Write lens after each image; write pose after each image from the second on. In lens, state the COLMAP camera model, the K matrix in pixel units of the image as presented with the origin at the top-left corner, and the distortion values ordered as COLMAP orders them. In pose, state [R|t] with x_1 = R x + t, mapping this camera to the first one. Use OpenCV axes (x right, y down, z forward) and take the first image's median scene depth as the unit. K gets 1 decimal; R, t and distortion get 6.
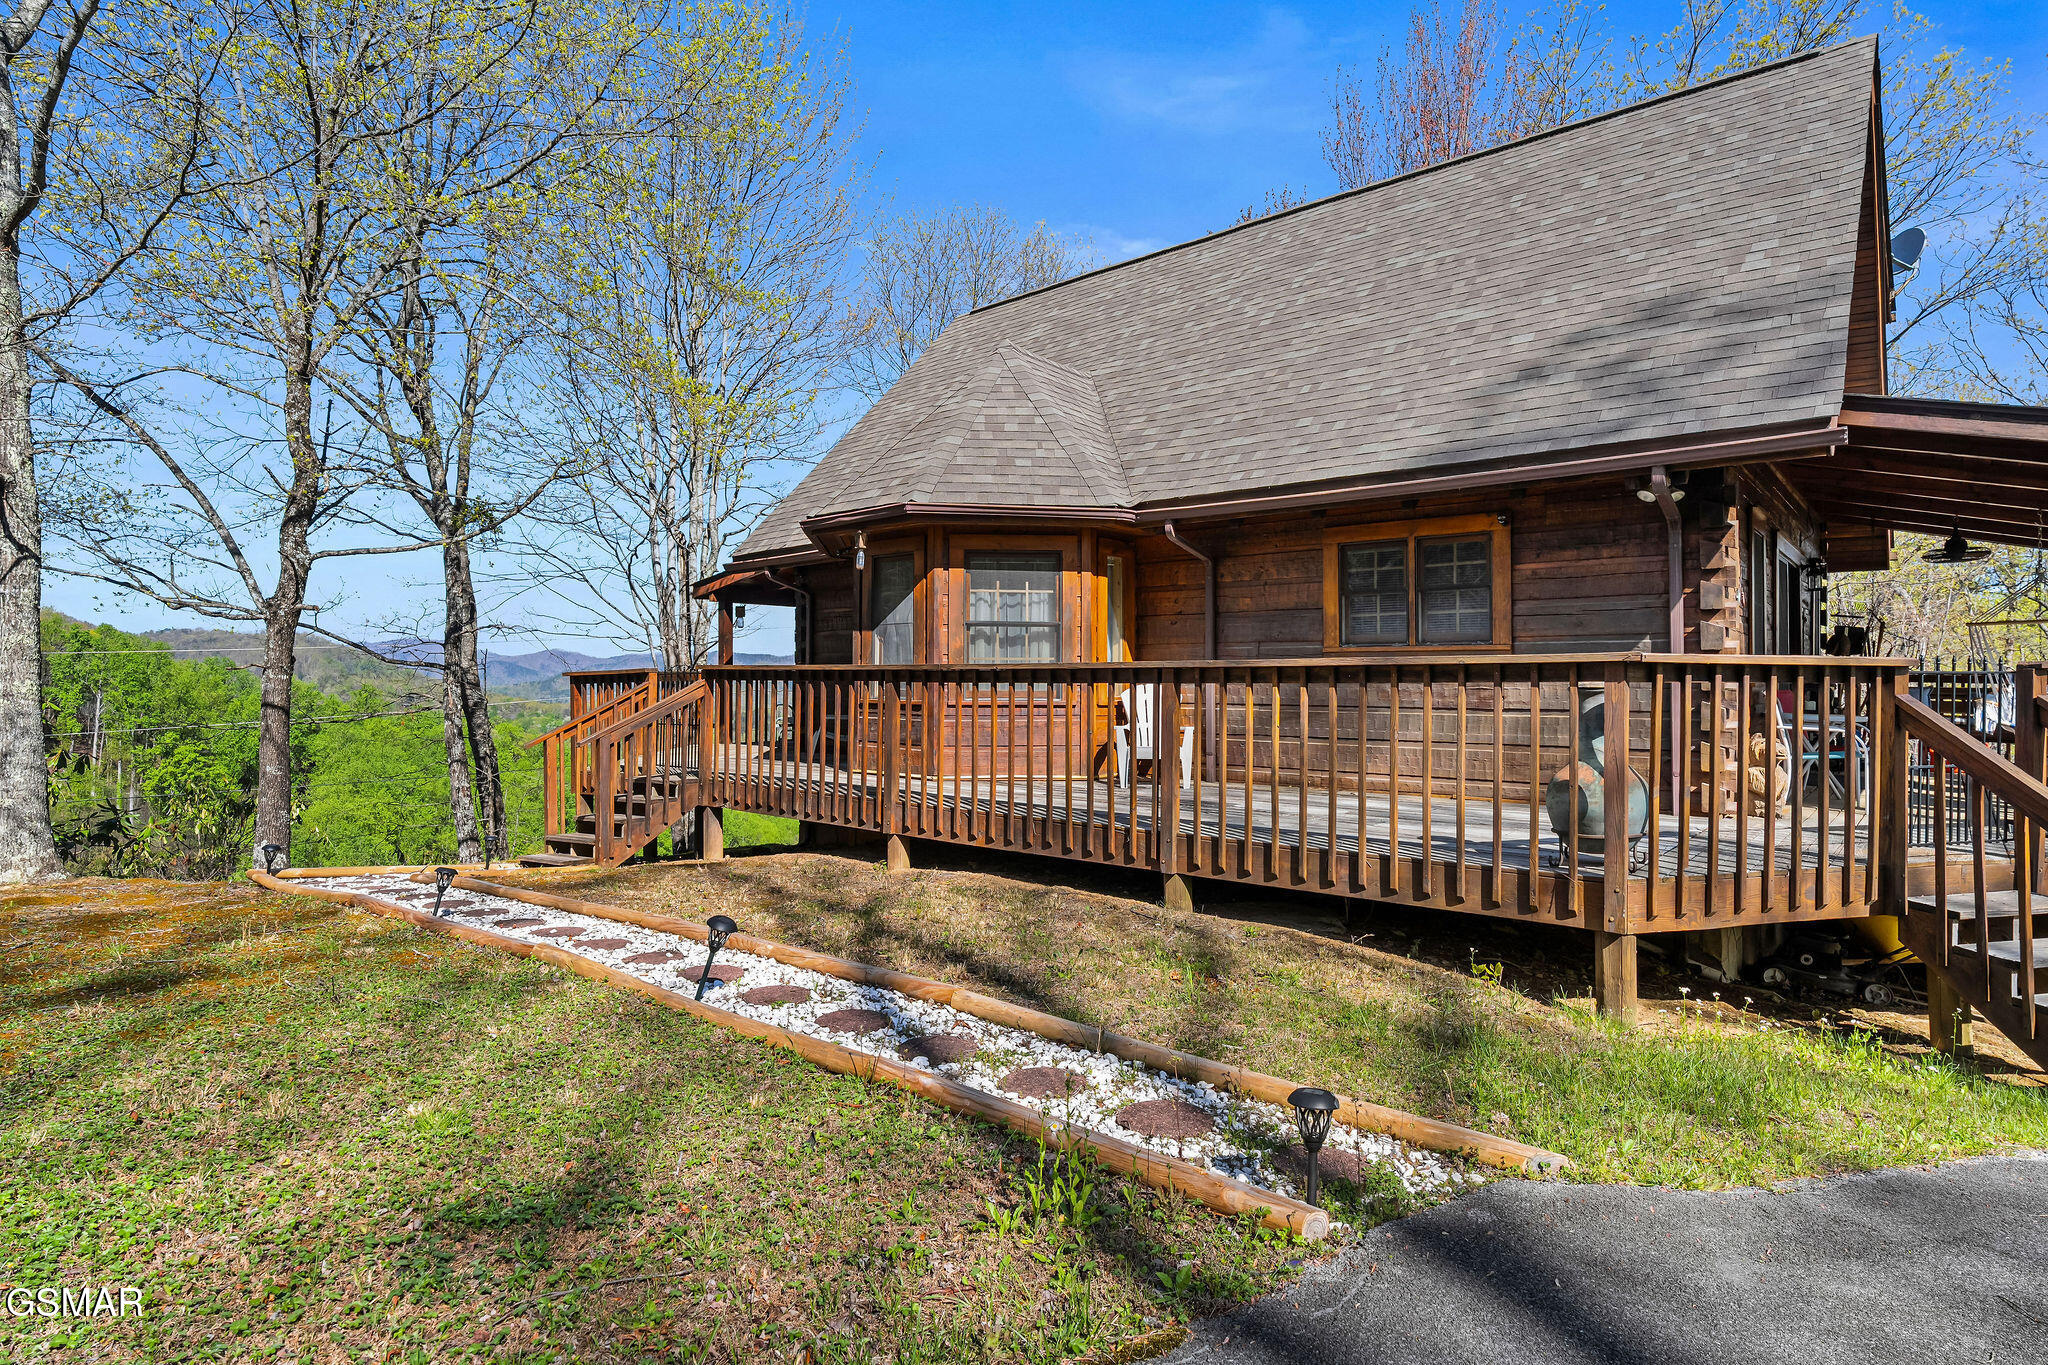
lens RADIAL K [[1097.7, 0, 1024.0], [0, 1097.7, 682.5], [0, 0, 1]] dist [-0.000746, 0.001162]
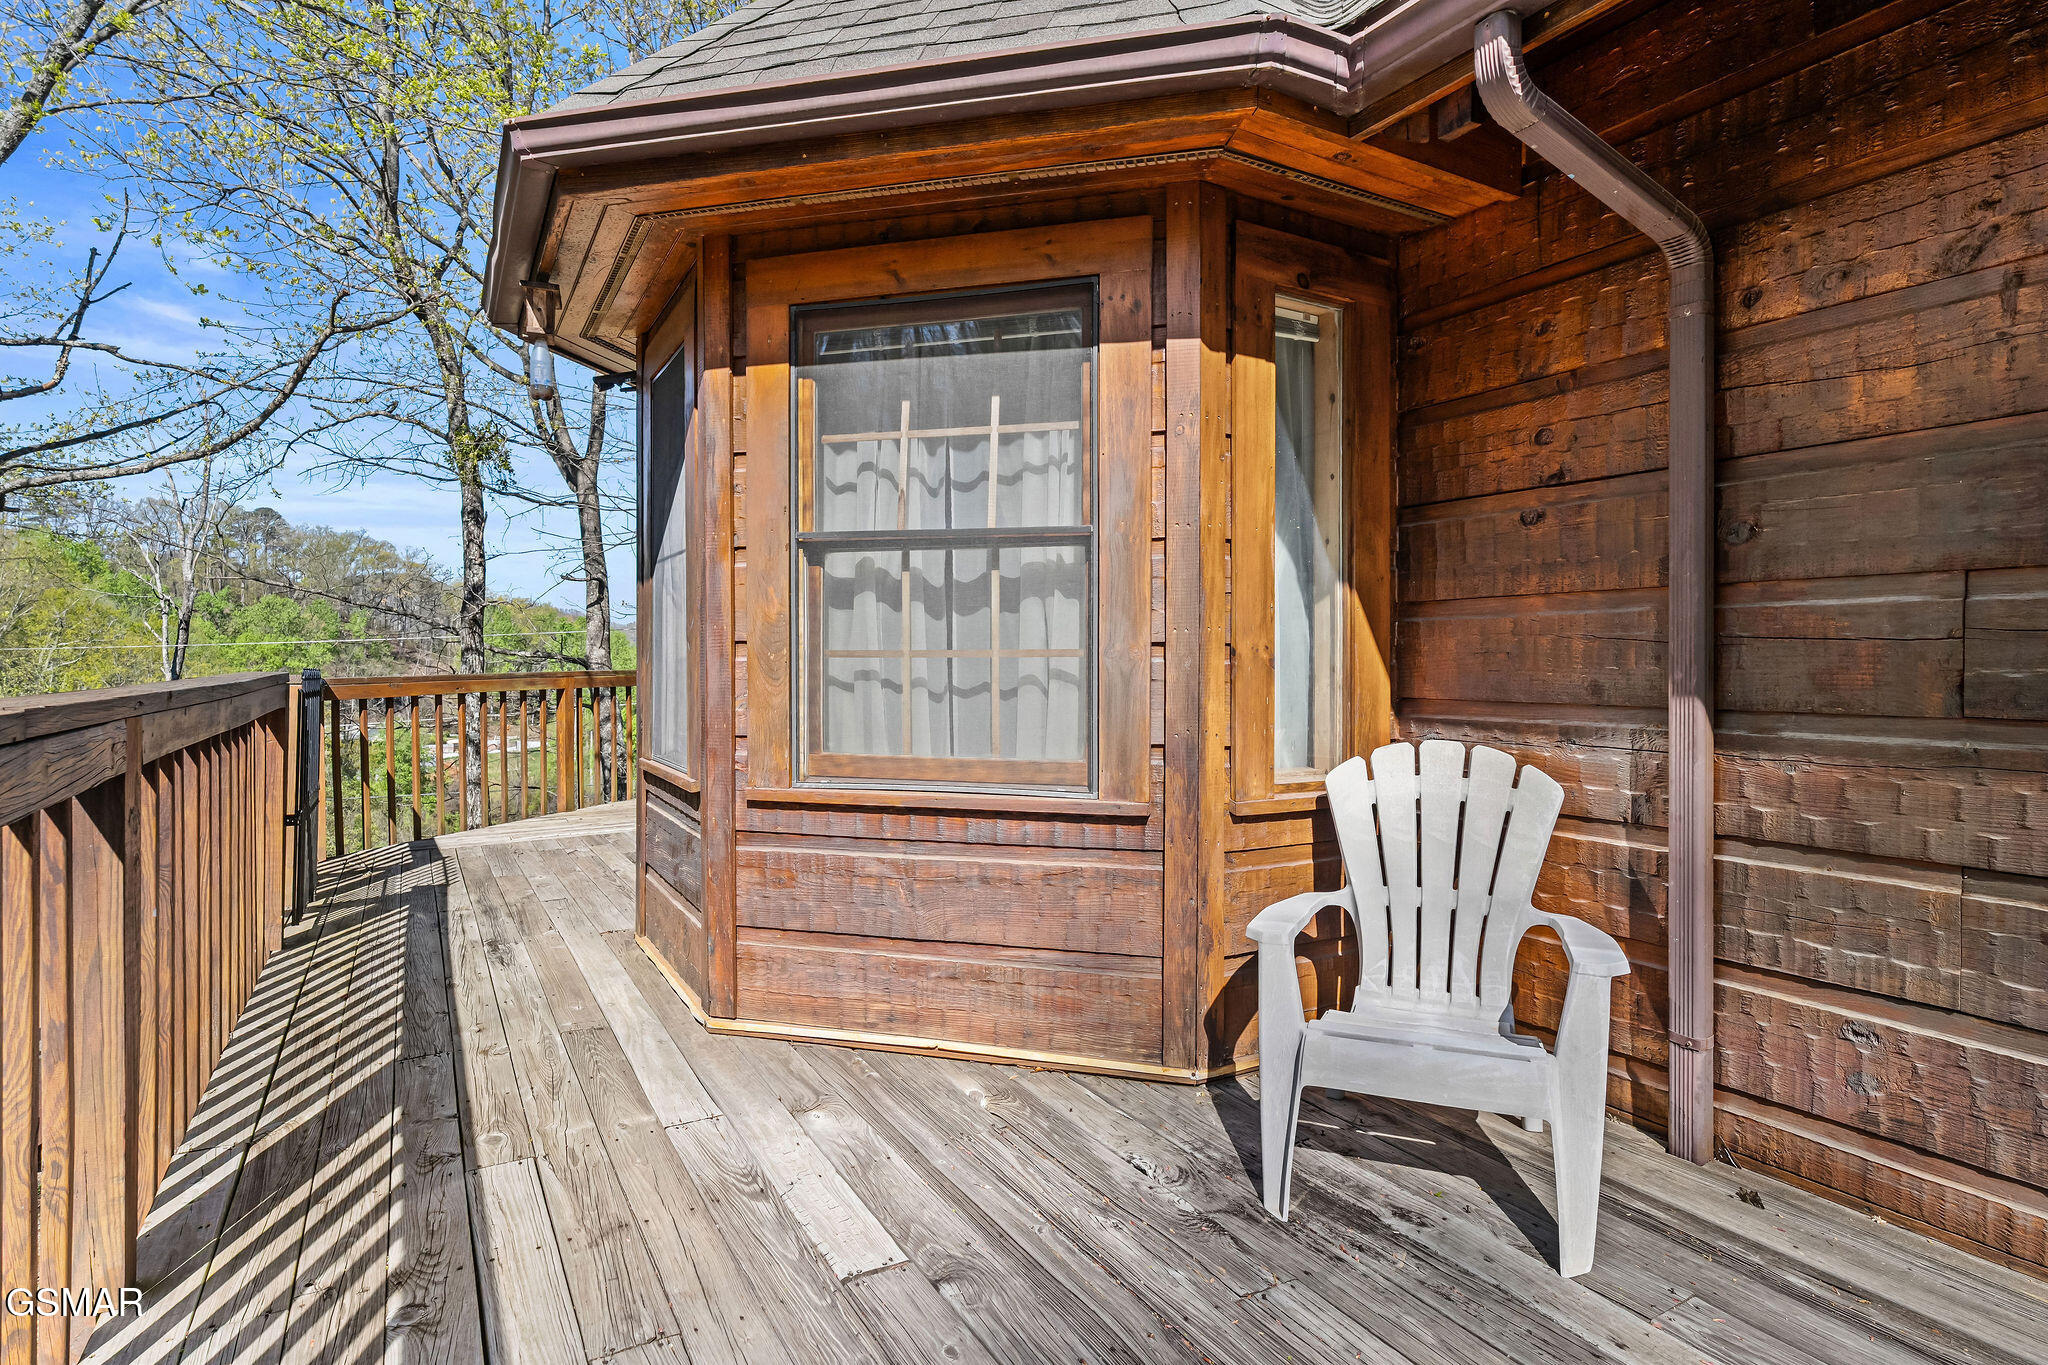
lens RADIAL K [[1097.7, 0, 1024.0], [0, 1097.7, 682.5], [0, 0, 1]] dist [-0.000746, 0.001162]
pose [[0.943130, 0.002727, -0.332412, 0.111894], [0.002852, 0.999863, 0.016297, -0.018838], [0.332411, -0.016318, 0.942993, 0.726452]]
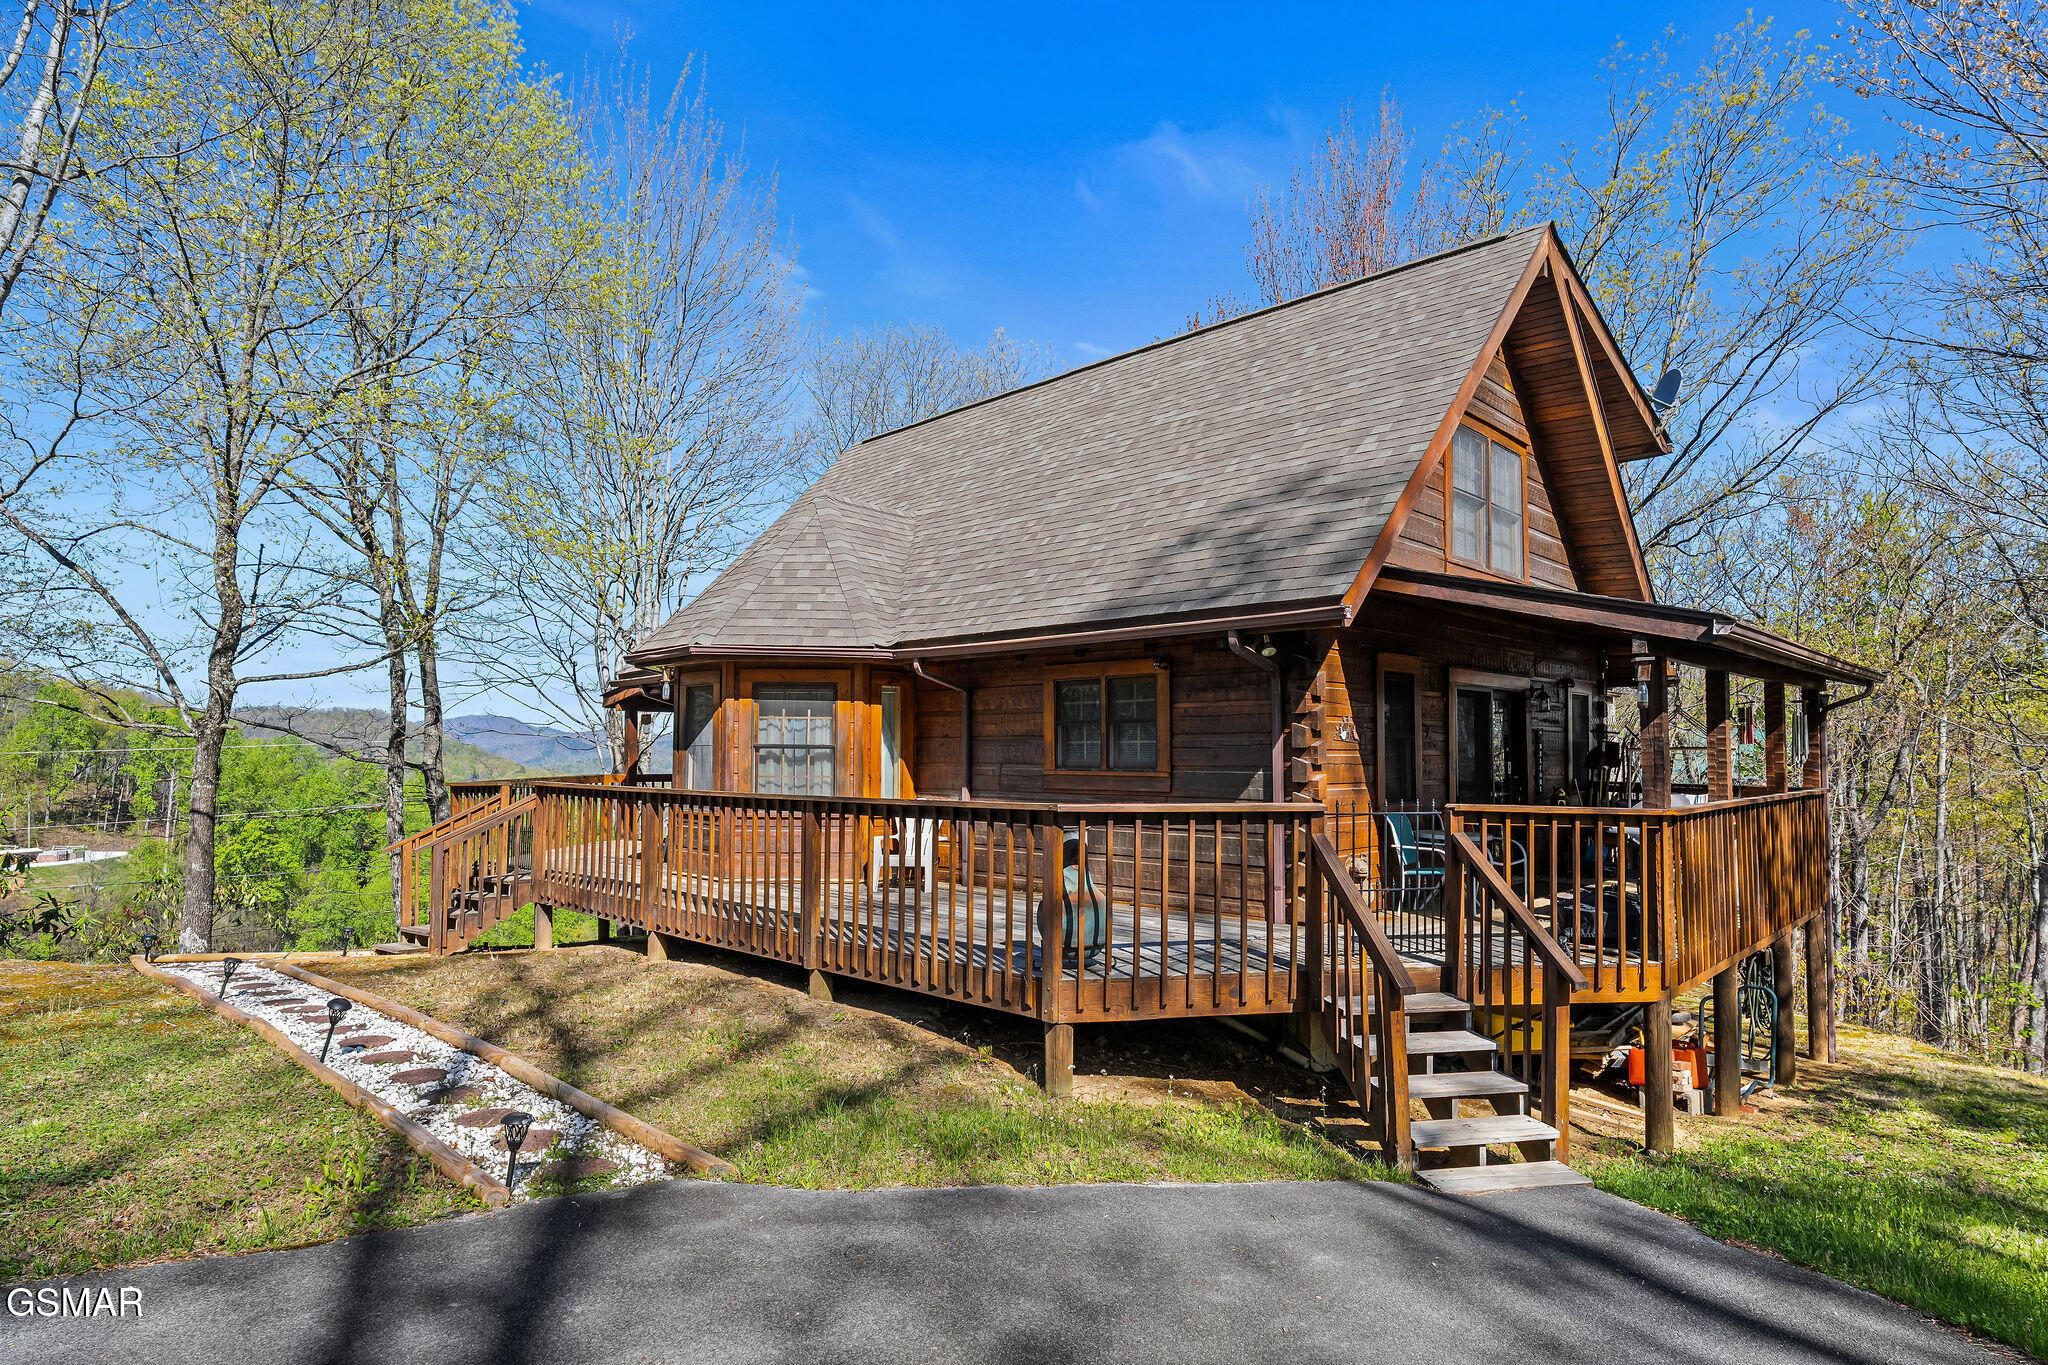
lens RADIAL K [[1131.4, 0, 1021.8], [0, 1131.4, 734.2], [0, 0, 1]] dist [-0.000993, 0.000514]
pose [[0.998055, -0.000670, -0.062338, 0.302178], [-0.000731, 0.999748, -0.022436, -0.040084], [0.062338, 0.022438, 0.997803, -0.168537]]
